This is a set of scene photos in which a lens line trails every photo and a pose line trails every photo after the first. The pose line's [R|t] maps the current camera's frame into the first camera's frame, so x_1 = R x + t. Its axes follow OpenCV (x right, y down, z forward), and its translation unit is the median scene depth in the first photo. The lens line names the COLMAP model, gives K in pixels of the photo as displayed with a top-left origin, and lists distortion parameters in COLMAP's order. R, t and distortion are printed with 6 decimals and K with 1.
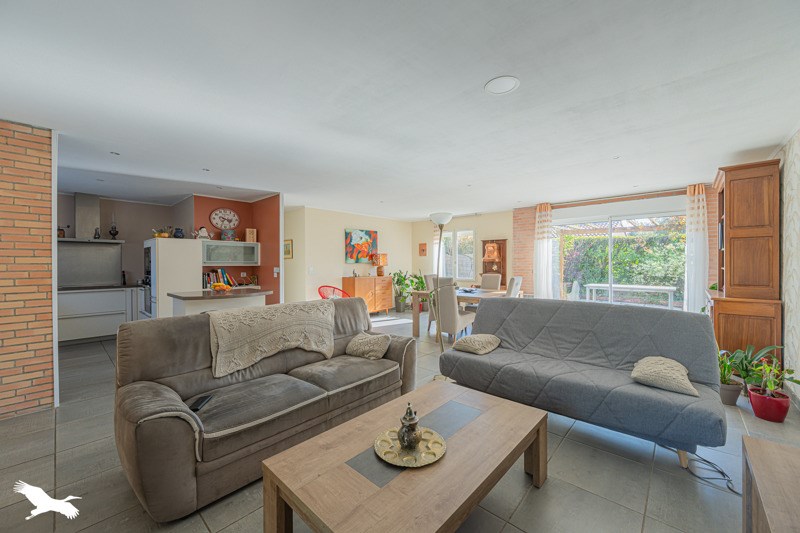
lens RADIAL K [[317.9, 0, 392.7], [0, 317.9, 267.0], [0, 0, 1]] dist [-0.000866, -0.000015]
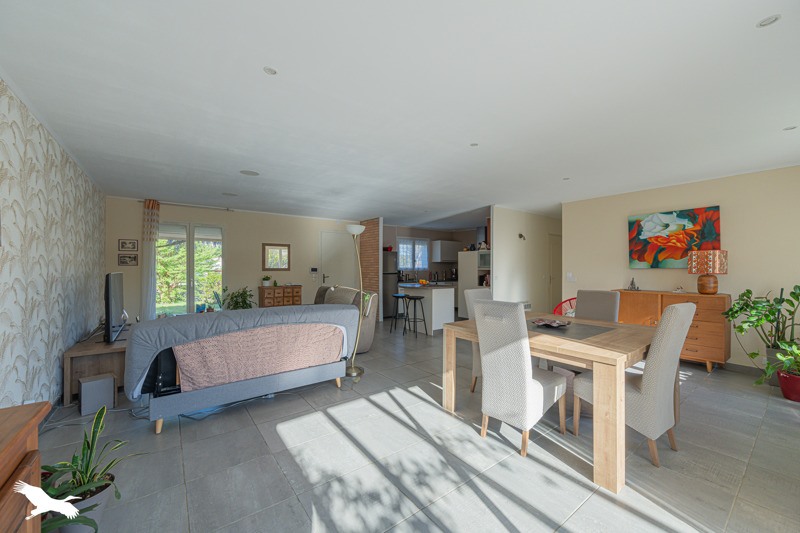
lens RADIAL K [[317.9, 0, 399.9], [0, 317.9, 266.0], [0, 0, 1]] dist [-0.000866, -0.000015]
pose [[-0.183622, -0.000034, -0.982997, 0.729276], [-0.012756, 0.999916, 0.002348, -0.015468], [0.982914, 0.012970, -0.183607, 0.809471]]
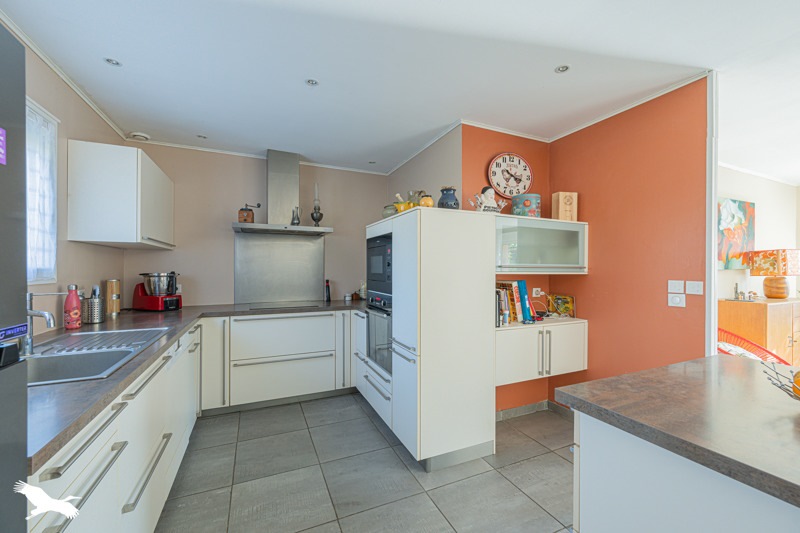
lens RADIAL K [[317.9, 0, 401.2], [0, 317.9, 267.9], [0, 0, 1]] dist [-0.000866, -0.000015]
pose [[0.927300, 0.004759, -0.374290, -0.490319], [-0.010933, 0.999837, -0.014375, -0.003234], [0.374160, 0.017422, 0.927200, 0.489496]]
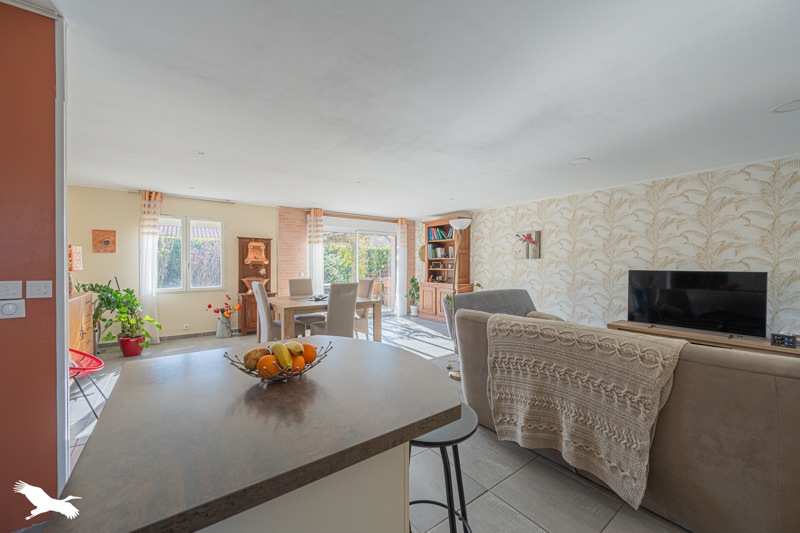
lens RADIAL K [[317.9, 0, 403.2], [0, 317.9, 268.9], [0, 0, 1]] dist [-0.000866, -0.000015]
pose [[0.164825, -0.005820, 0.986306, -0.531373], [0.011375, 0.999927, 0.004000, -0.004500], [-0.986257, 0.010560, 0.164880, 0.592493]]
